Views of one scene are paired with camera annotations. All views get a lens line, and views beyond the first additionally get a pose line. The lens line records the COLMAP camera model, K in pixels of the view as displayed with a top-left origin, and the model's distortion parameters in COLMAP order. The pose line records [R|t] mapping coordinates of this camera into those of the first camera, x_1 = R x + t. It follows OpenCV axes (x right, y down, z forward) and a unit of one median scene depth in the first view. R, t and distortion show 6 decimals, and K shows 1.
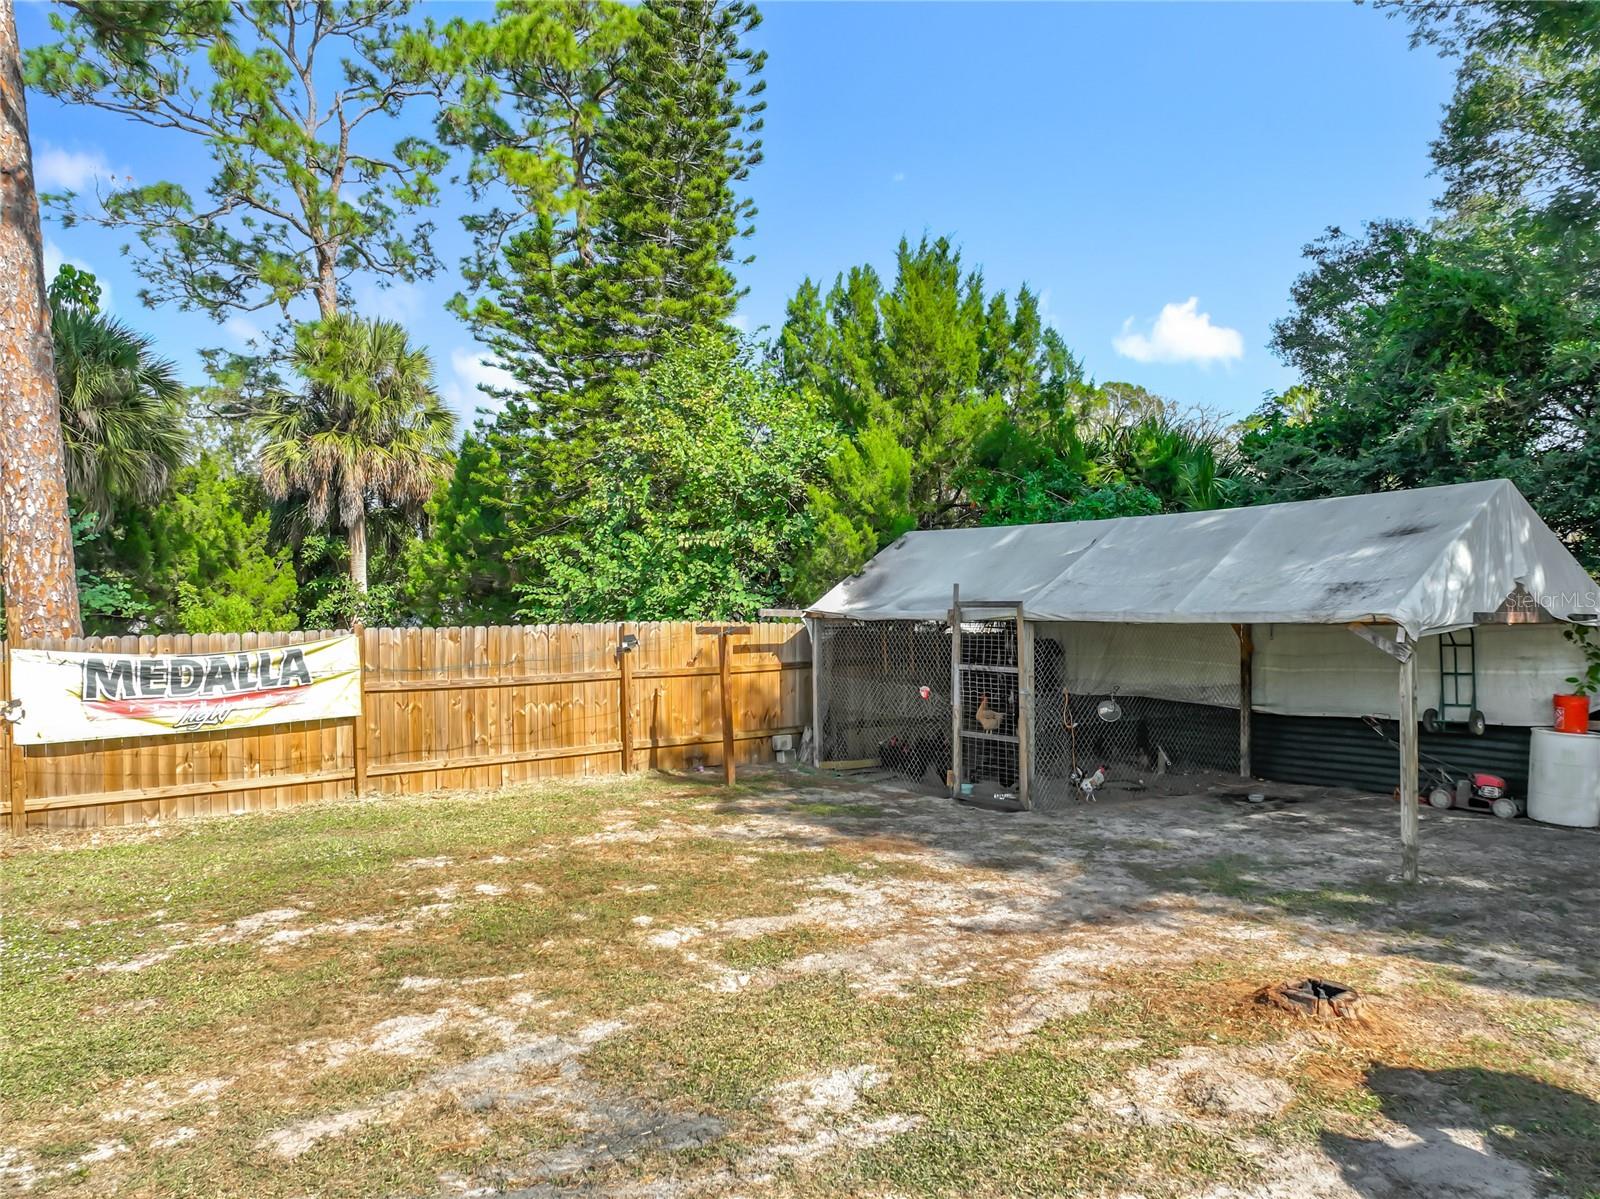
lens RADIAL K [[1137.9, 0, 791.3], [0, 1137.9, 599.0], [0, 0, 1]] dist [-0.008484, 0.031568]
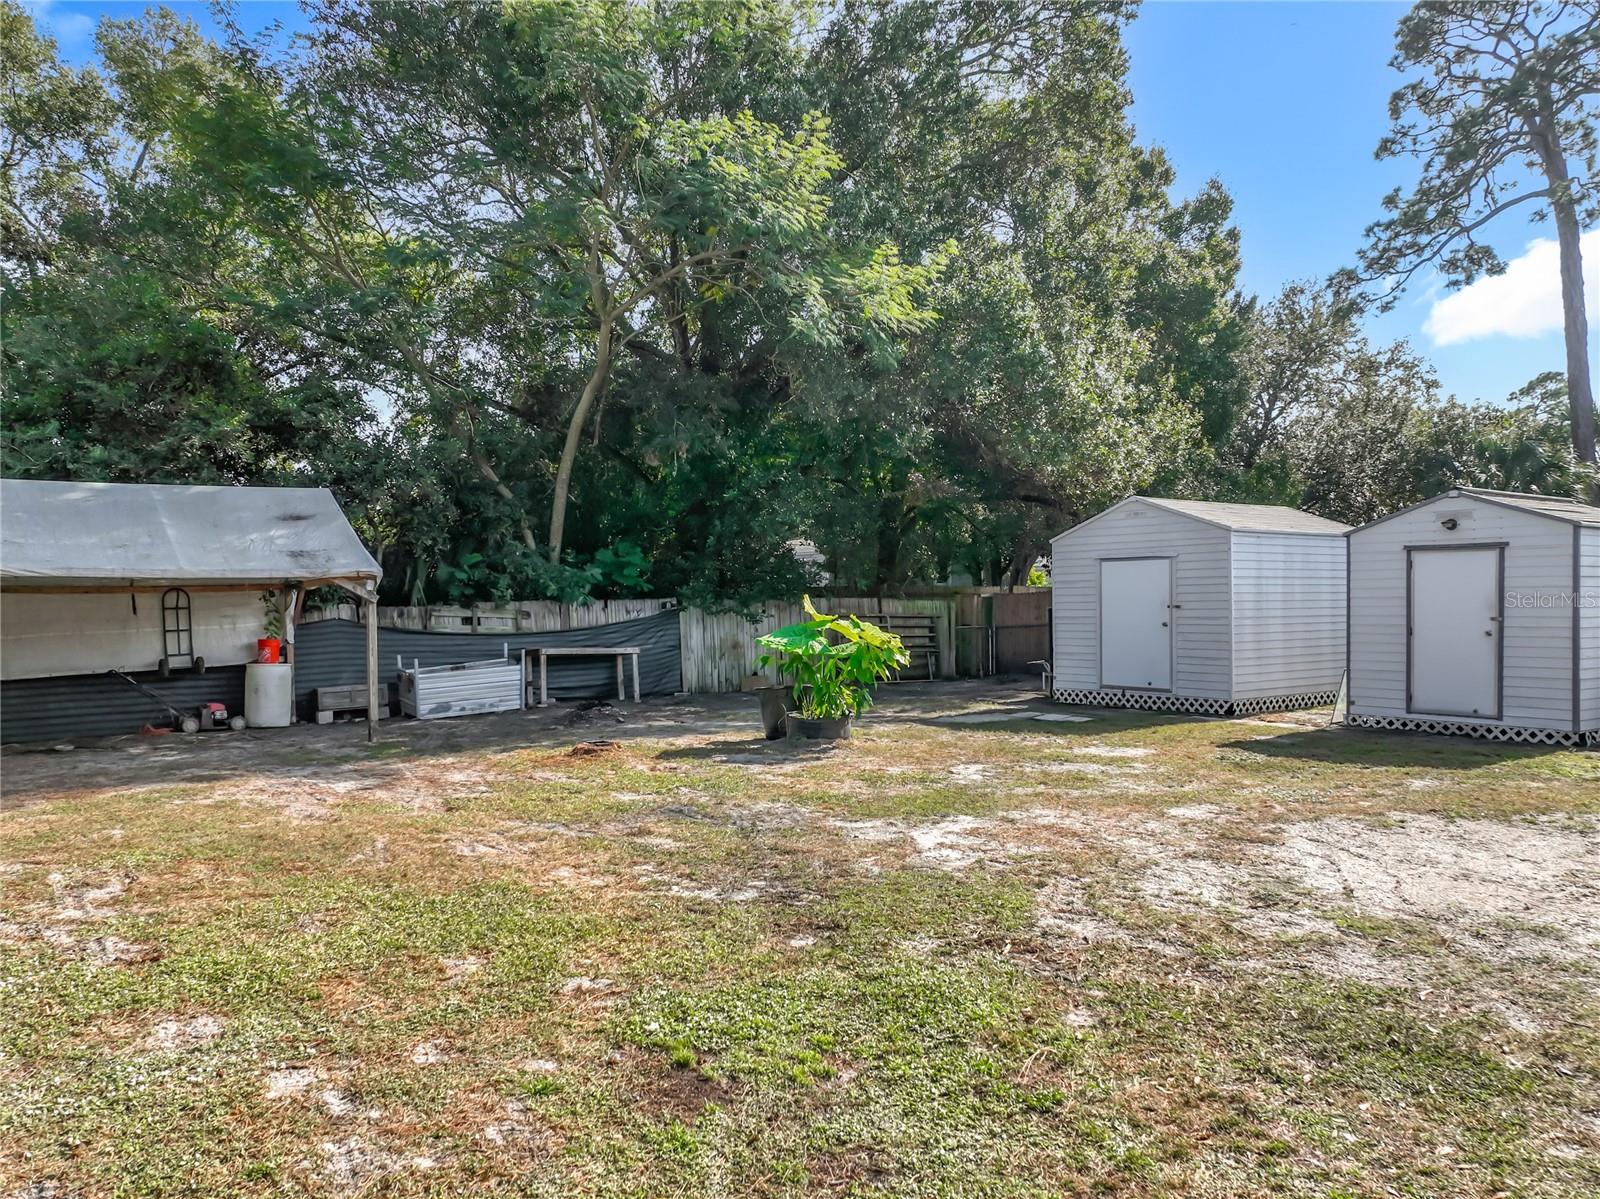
lens RADIAL K [[1171.2, 0, 806.3], [0, 1171.2, 596.7], [0, 0, 1]] dist [-0.006198, 0.013690]
pose [[-0.002520, 0.008829, 0.999958, -0.773917], [0.006234, 0.999942, -0.008813, 0.045705], [-0.999977, 0.006212, -0.002574, 0.308245]]
